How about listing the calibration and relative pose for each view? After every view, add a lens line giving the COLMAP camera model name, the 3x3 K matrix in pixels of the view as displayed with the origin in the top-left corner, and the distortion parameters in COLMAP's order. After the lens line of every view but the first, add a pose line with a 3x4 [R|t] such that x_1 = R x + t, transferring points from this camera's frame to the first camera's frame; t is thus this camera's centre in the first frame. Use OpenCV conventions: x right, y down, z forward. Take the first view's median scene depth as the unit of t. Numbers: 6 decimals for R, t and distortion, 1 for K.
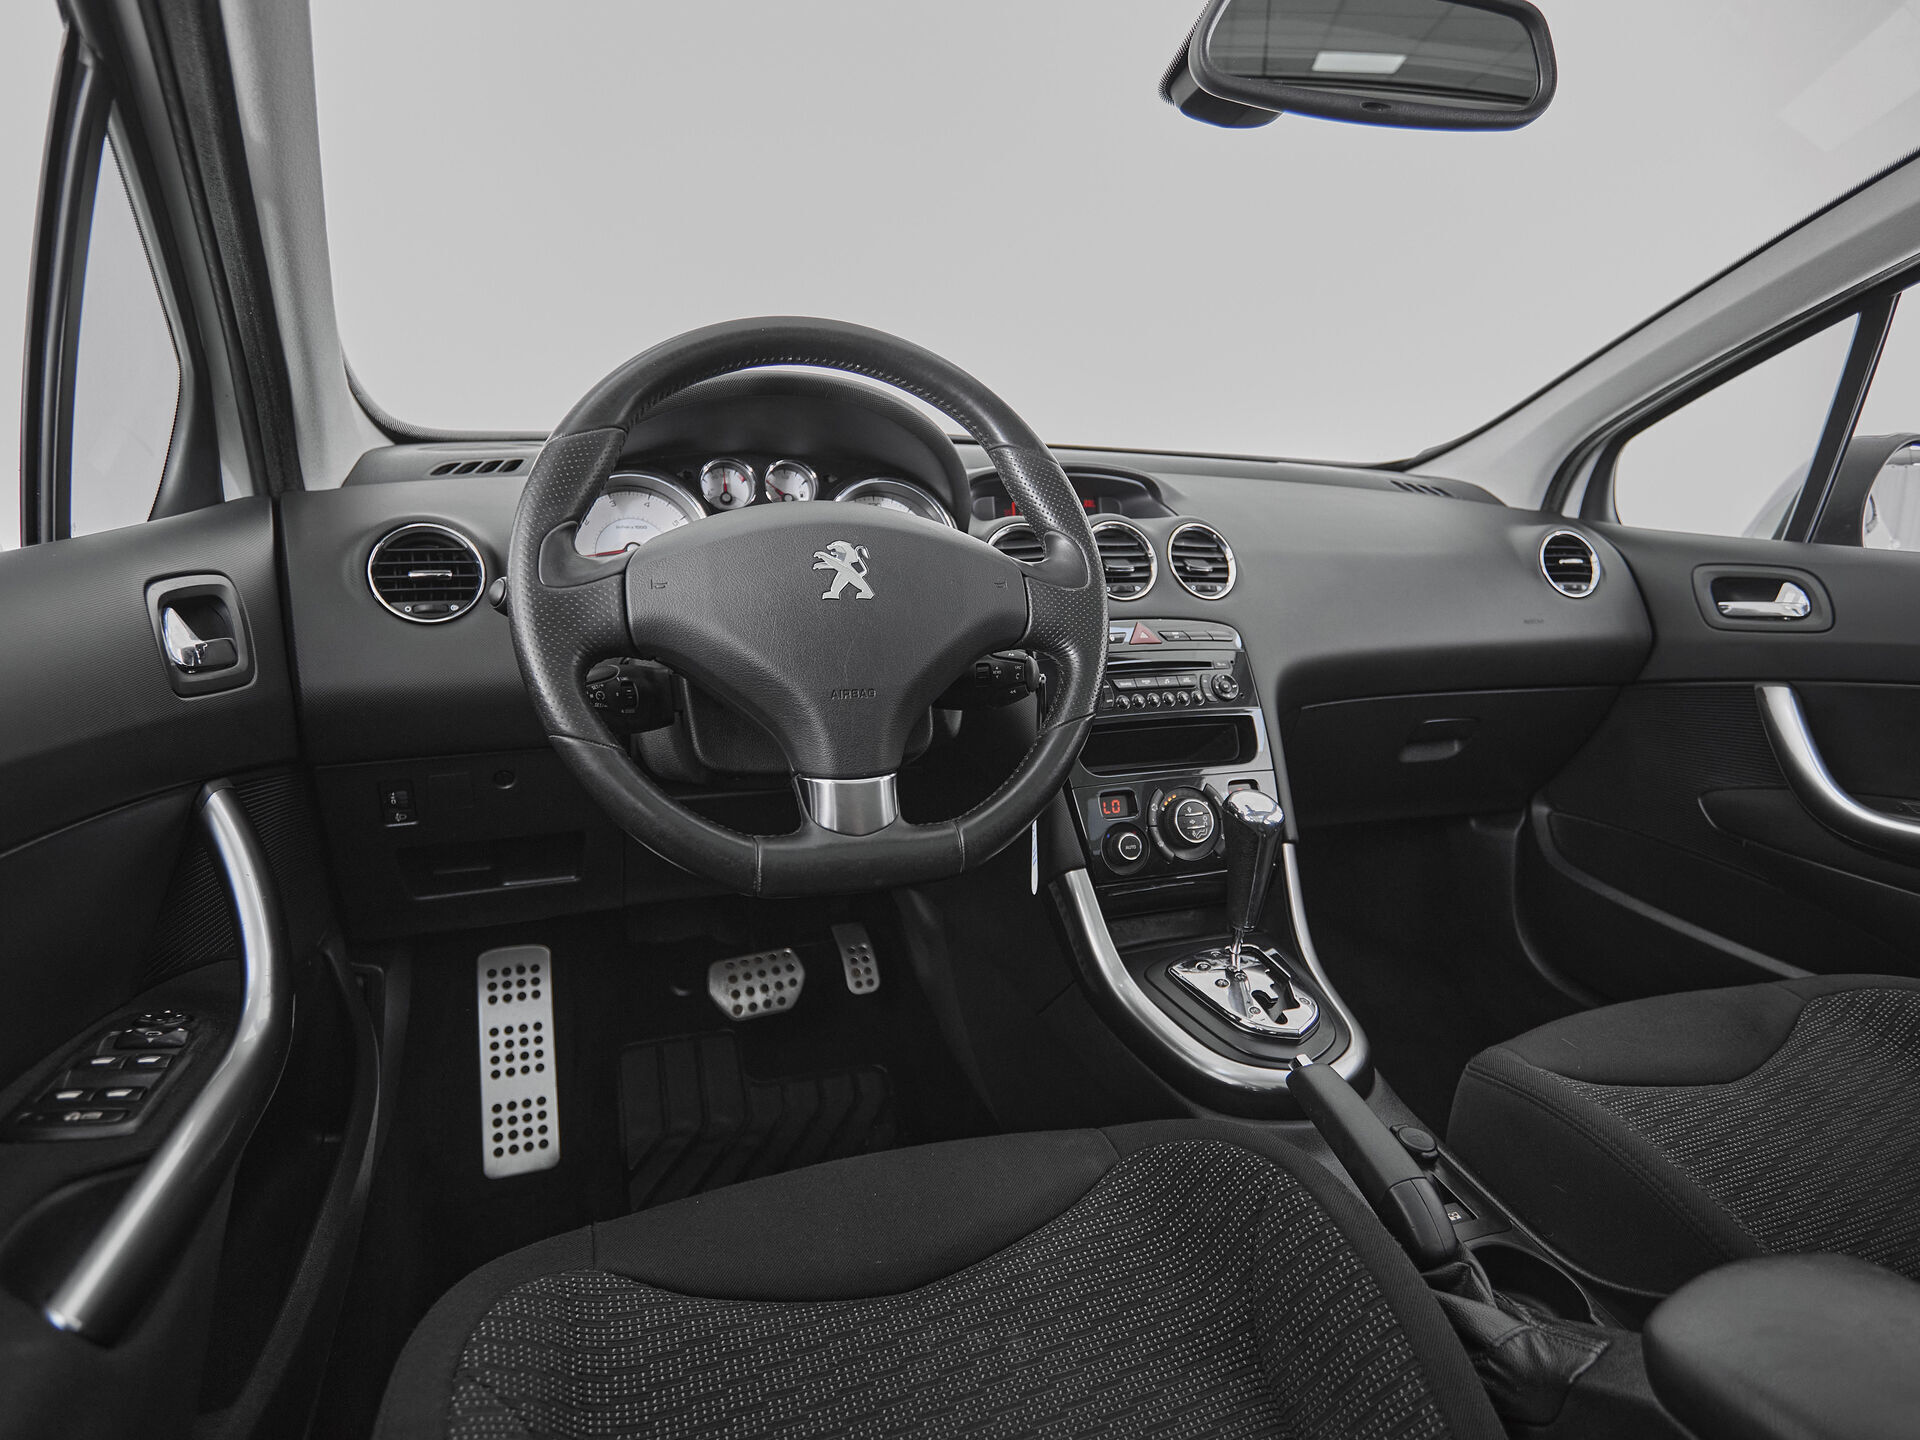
lens RADIAL K [[1065.1, 0, 960.0], [0, 1065.1, 720.0], [0, 0, 1]] dist [-0.005865, -0.001219]
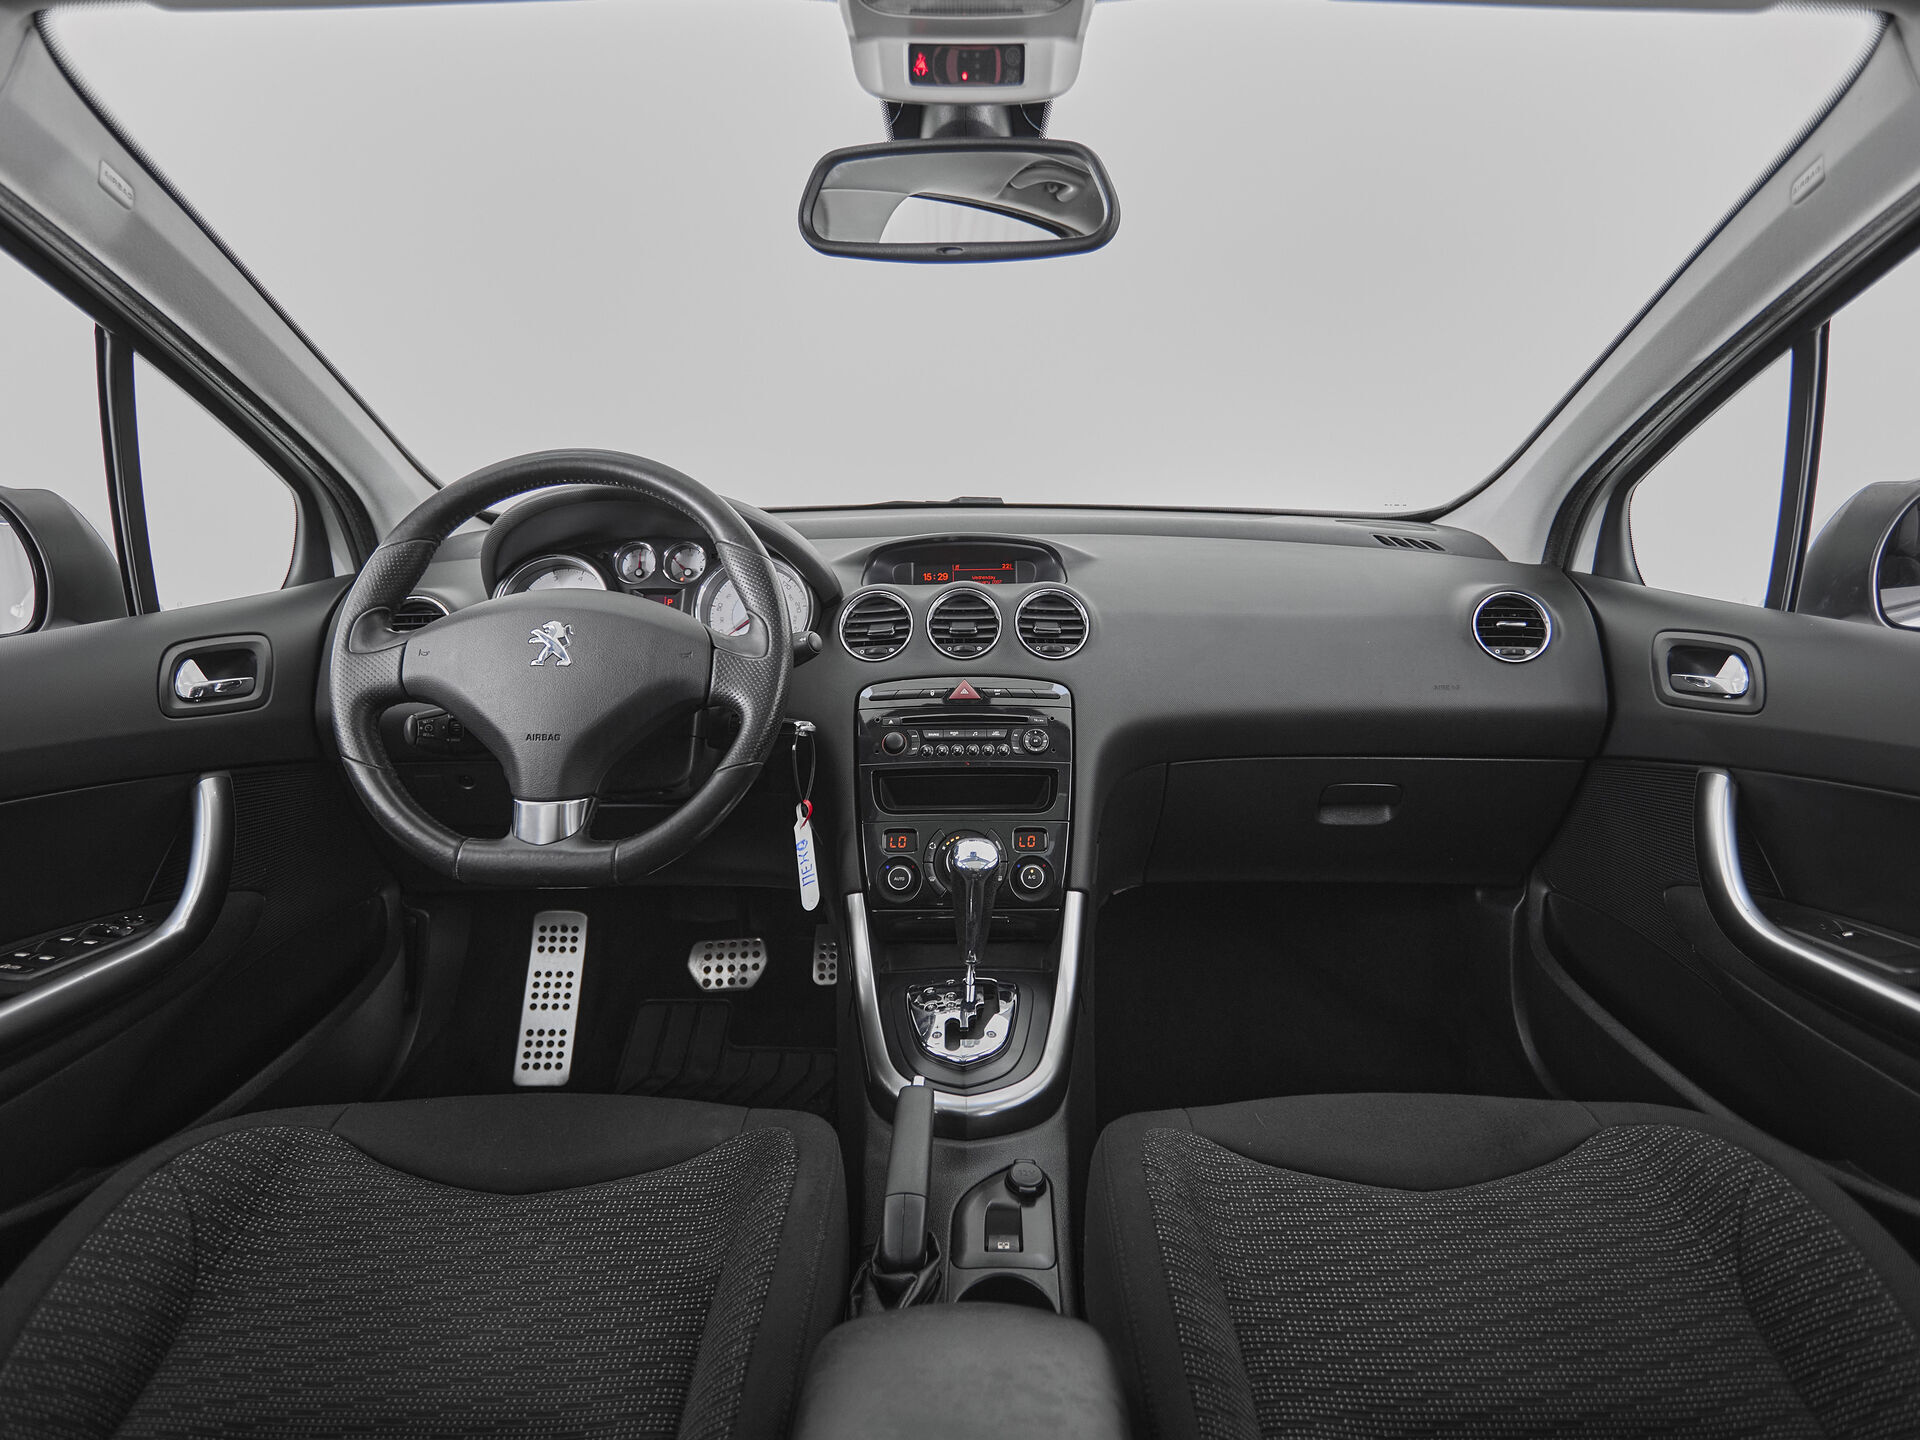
lens RADIAL K [[1023.3, 0, 949.4], [0, 1023.3, 707.5], [0, 0, 1]] dist [-0.002130, -0.000128]
pose [[0.936504, 0.042407, -0.348083, 0.457722], [-0.051879, 0.998492, -0.017933, -0.036502], [0.346798, 0.034853, 0.937292, -0.011125]]
